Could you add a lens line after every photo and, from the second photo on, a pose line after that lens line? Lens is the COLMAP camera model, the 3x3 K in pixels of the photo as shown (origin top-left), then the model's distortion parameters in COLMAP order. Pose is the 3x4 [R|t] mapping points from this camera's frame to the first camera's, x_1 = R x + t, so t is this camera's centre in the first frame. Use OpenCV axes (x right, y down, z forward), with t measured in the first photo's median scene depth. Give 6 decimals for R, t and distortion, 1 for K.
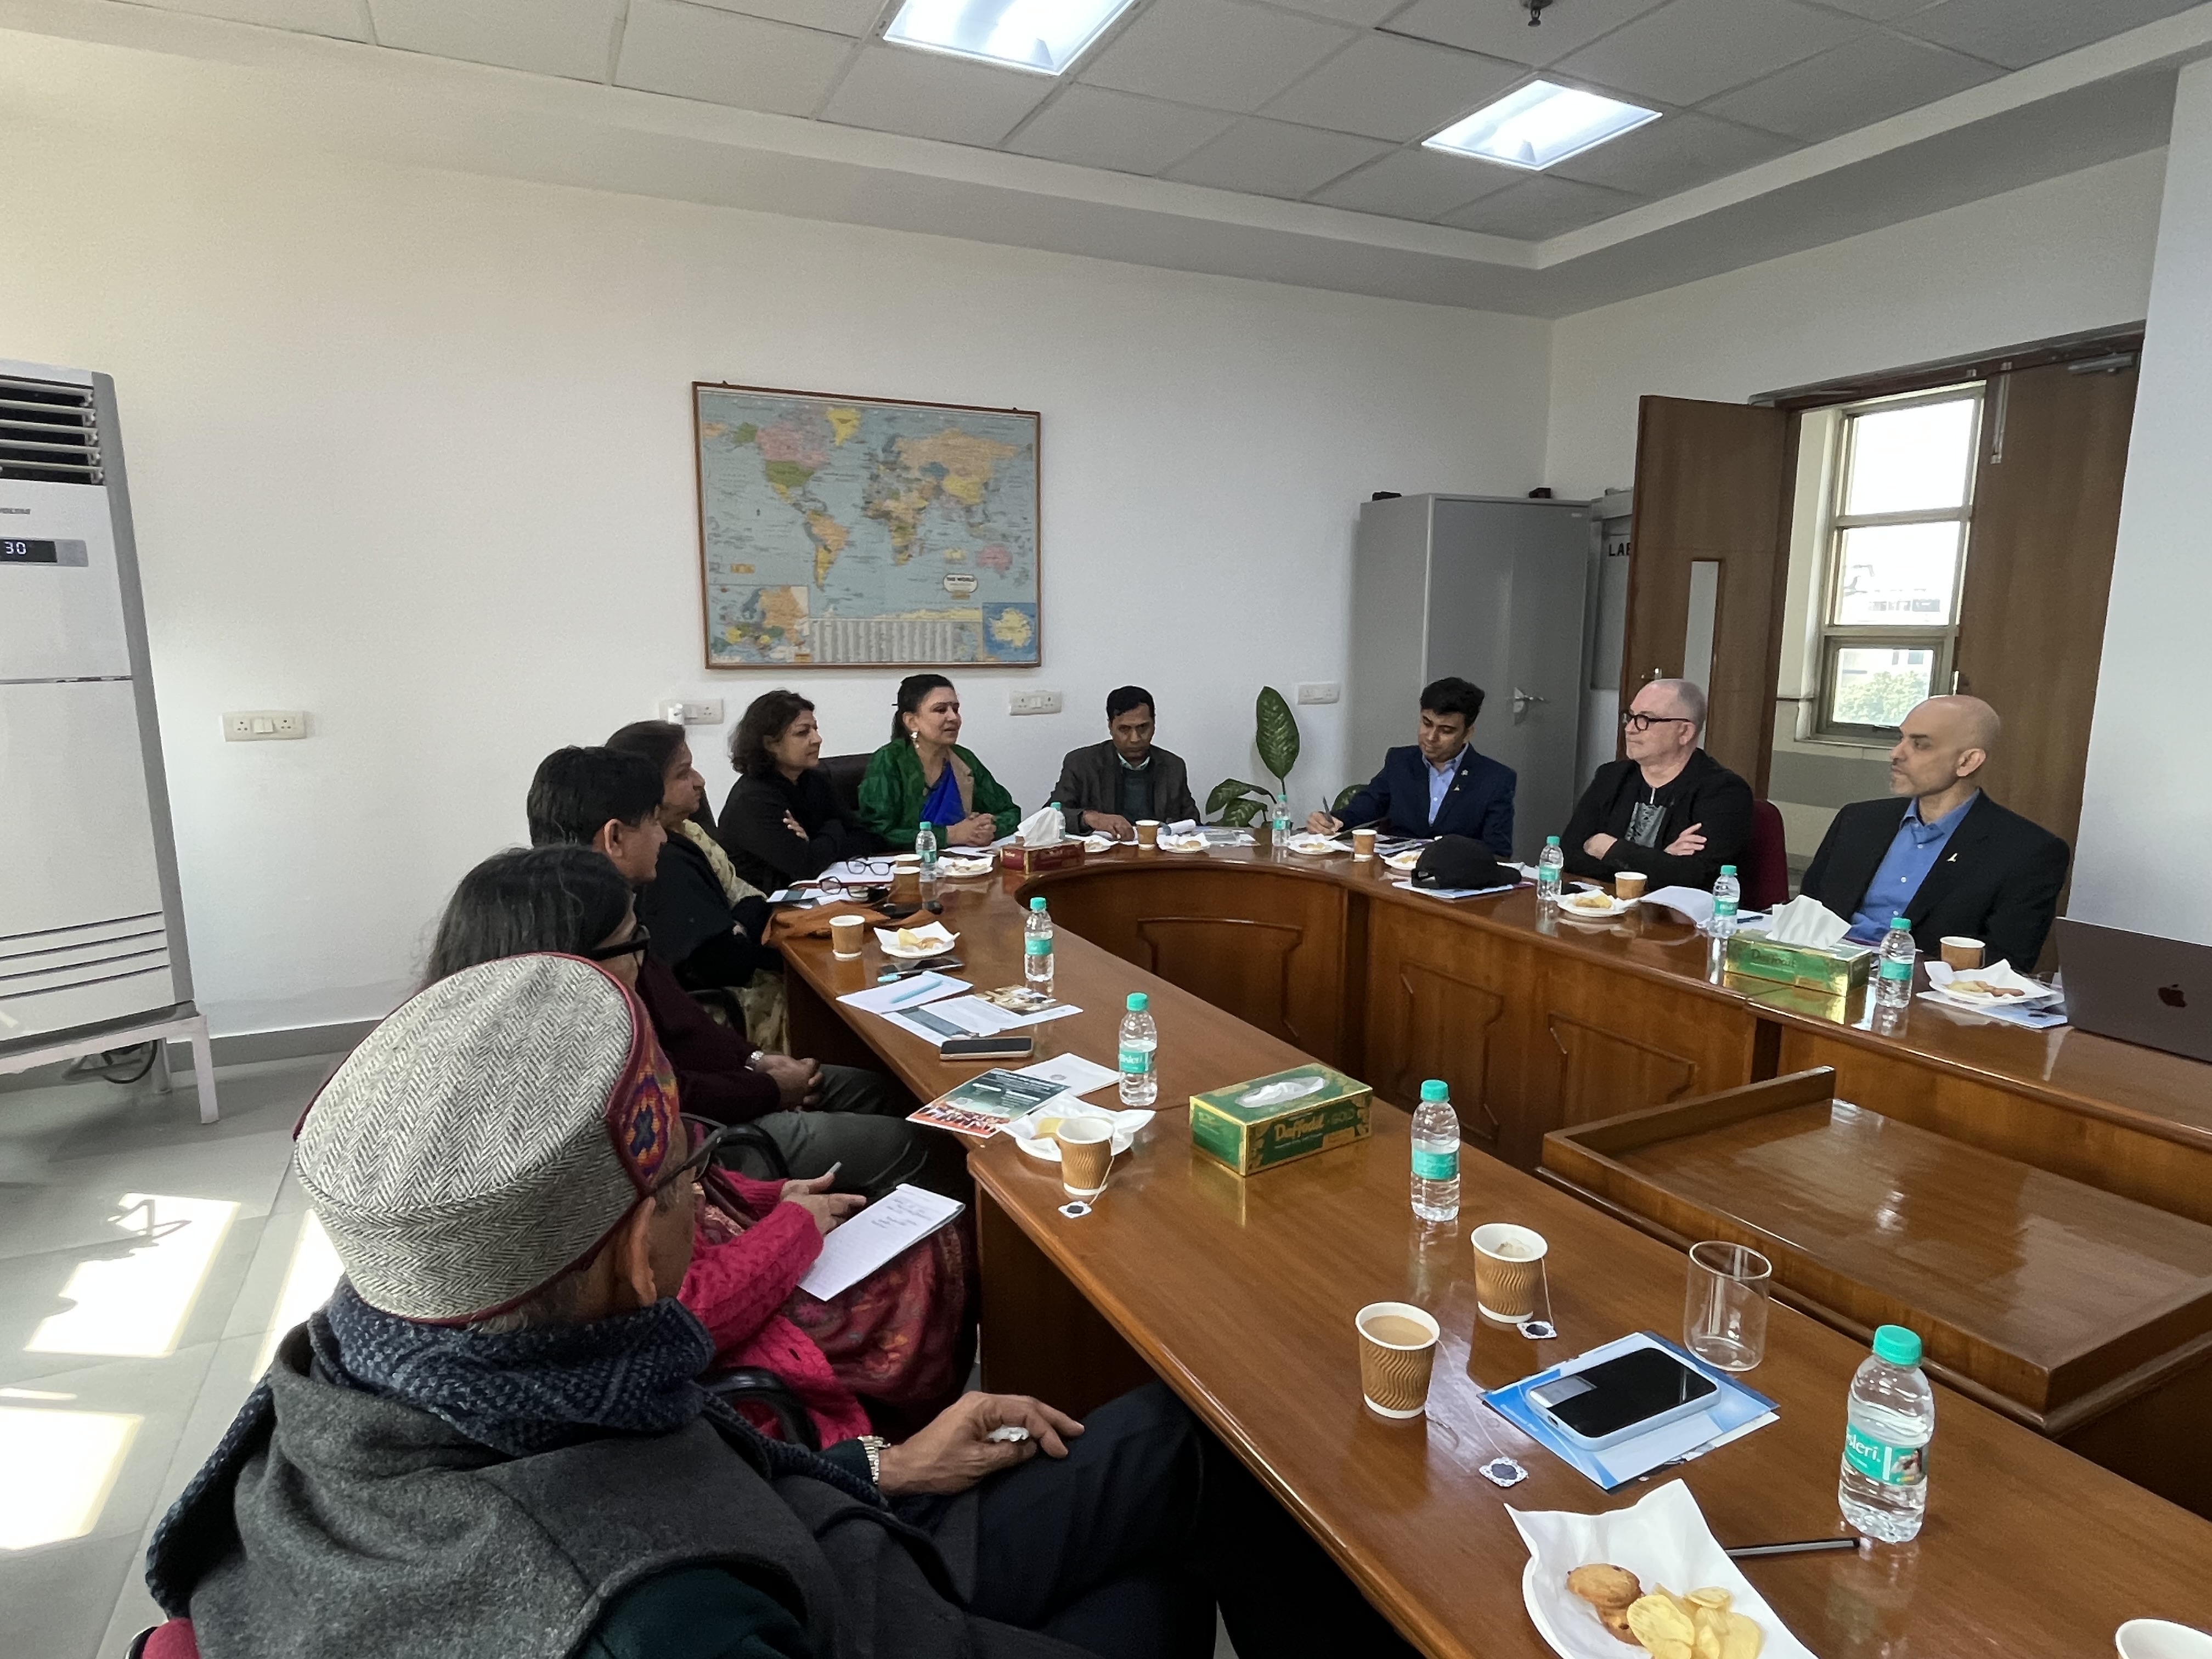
lens RADIAL K [[1235.8, 0, 1105.3], [0, 1235.8, 827.9], [0, 0, 1]] dist [-0.028326, -0.000609]
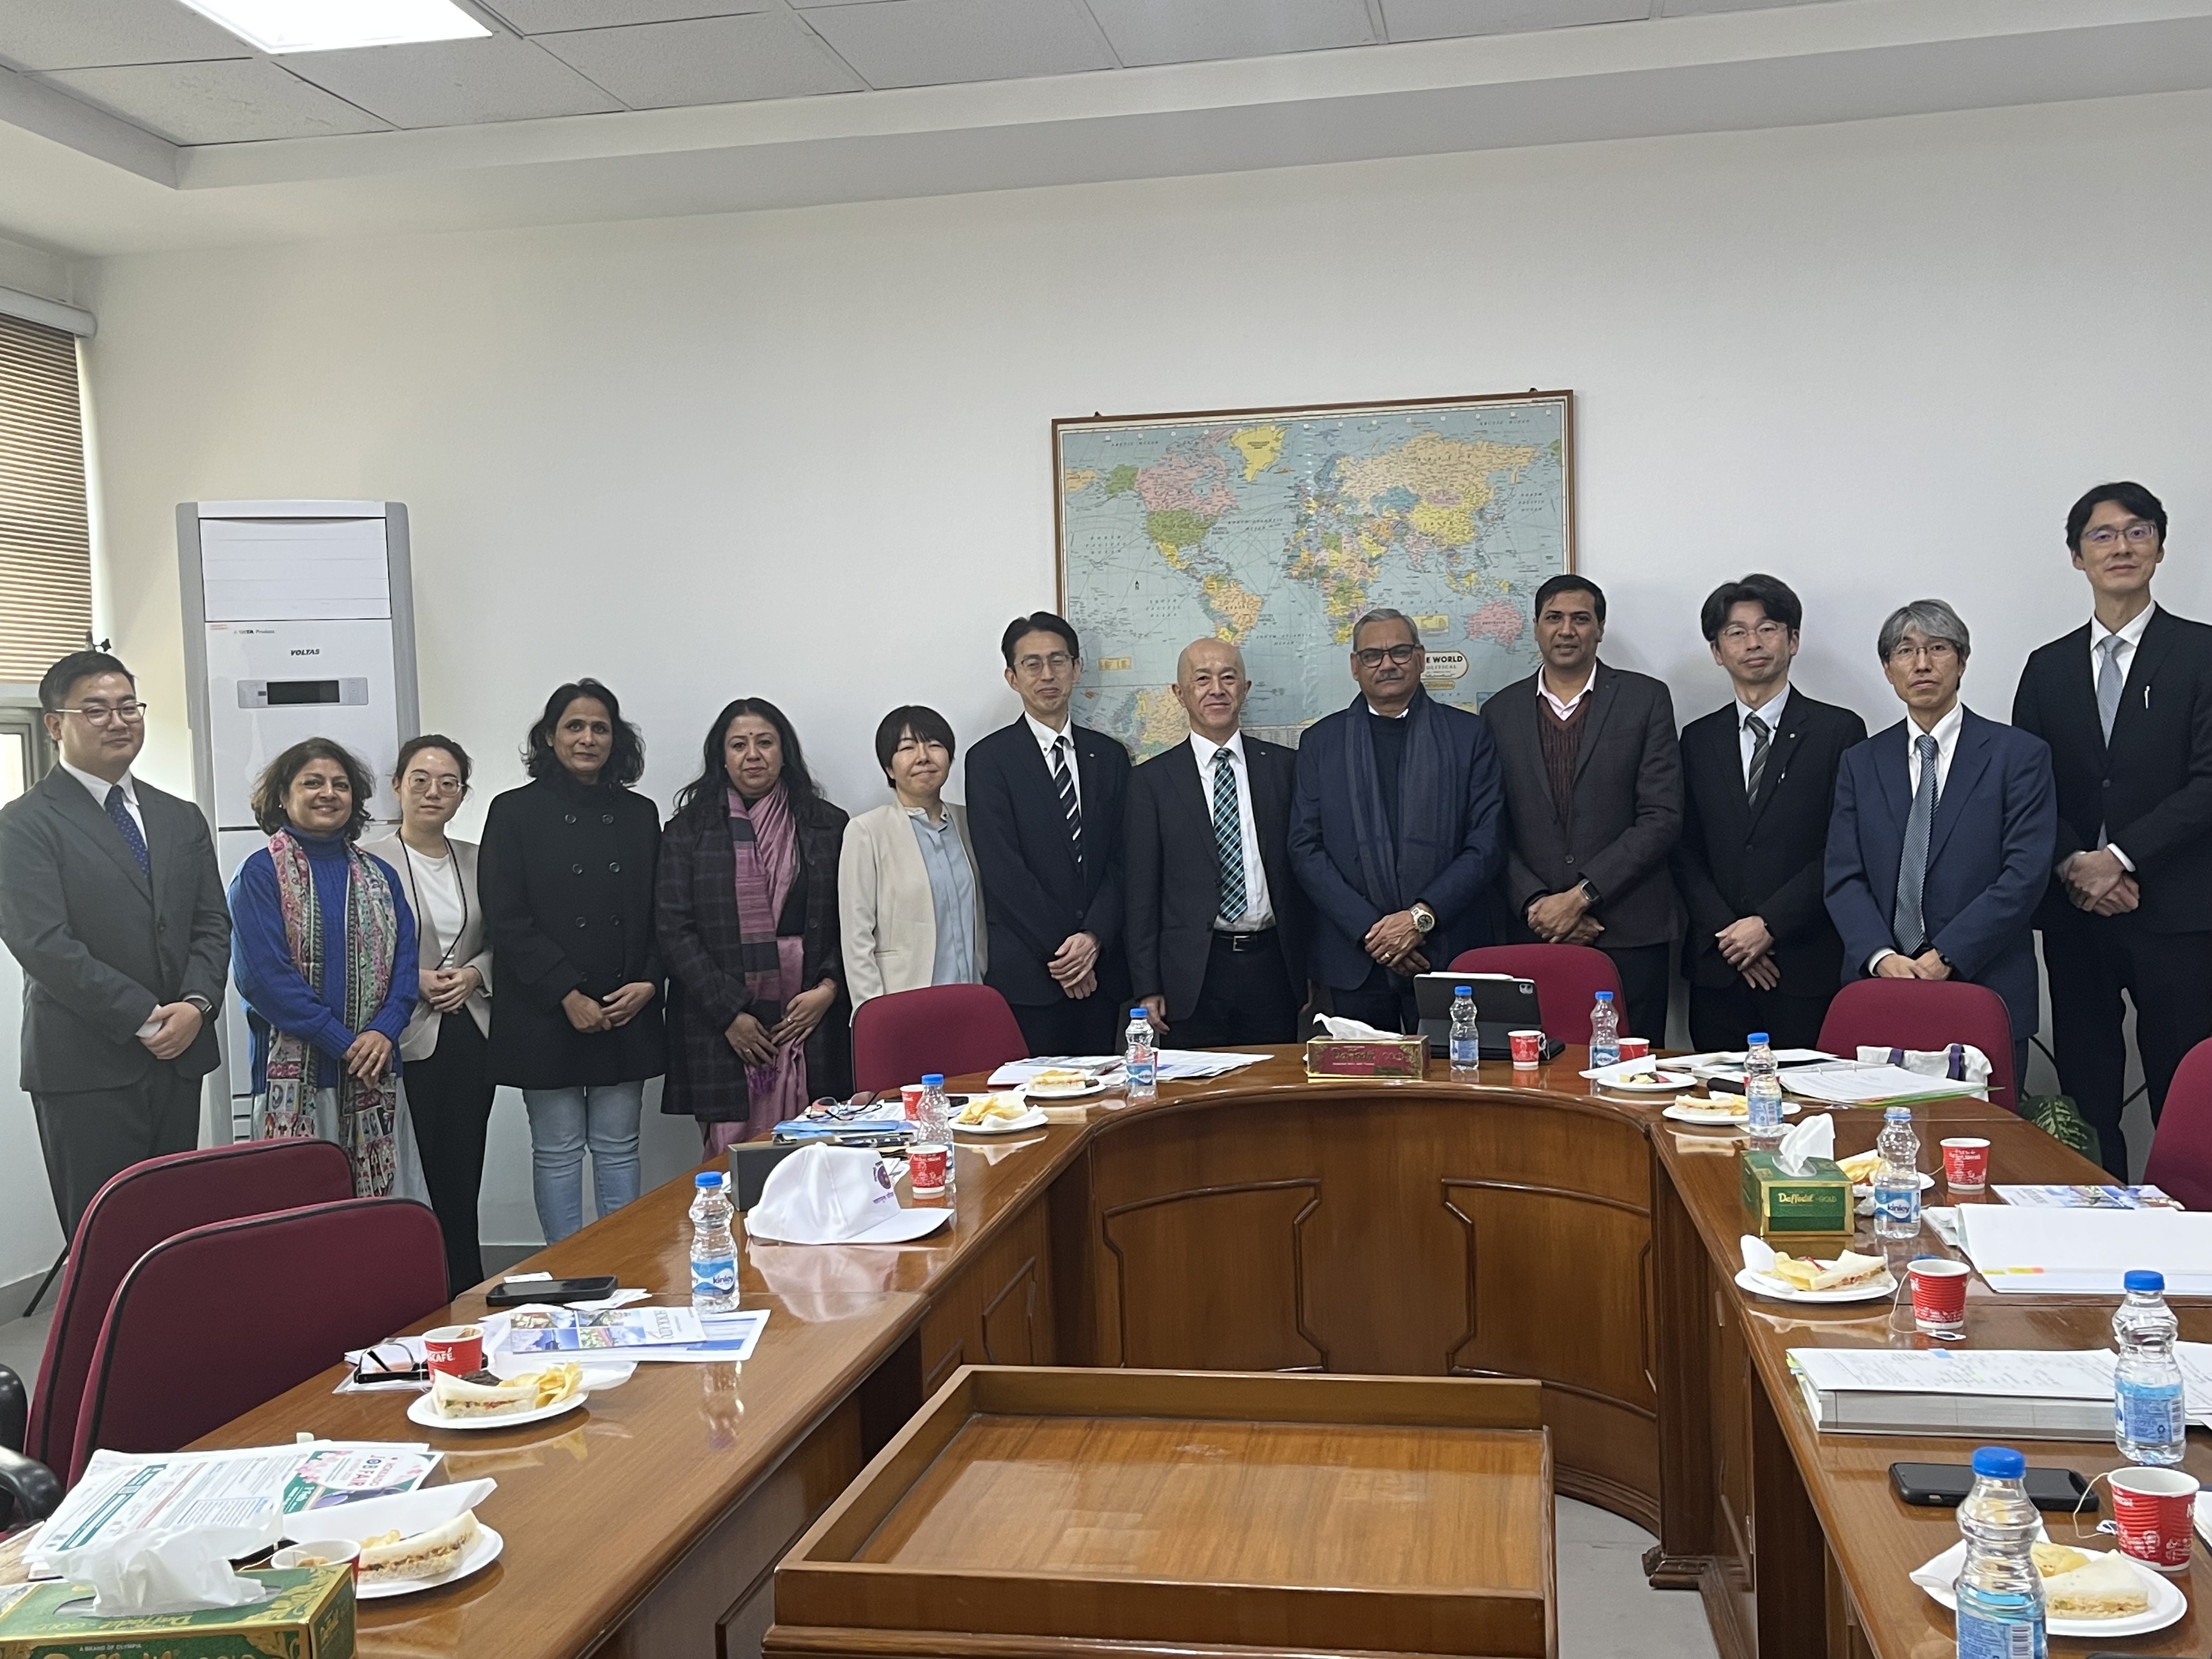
lens RADIAL K [[2261.9, 0, 1107.5], [0, 2261.9, 833.8], [0, 0, 1]] dist [0.011191, 0.000000]
pose [[0.804603, -0.012075, -0.593690, 0.472954], [-0.058371, 0.993343, -0.099311, 0.018602], [0.590937, 0.114560, 0.798542, -0.043489]]
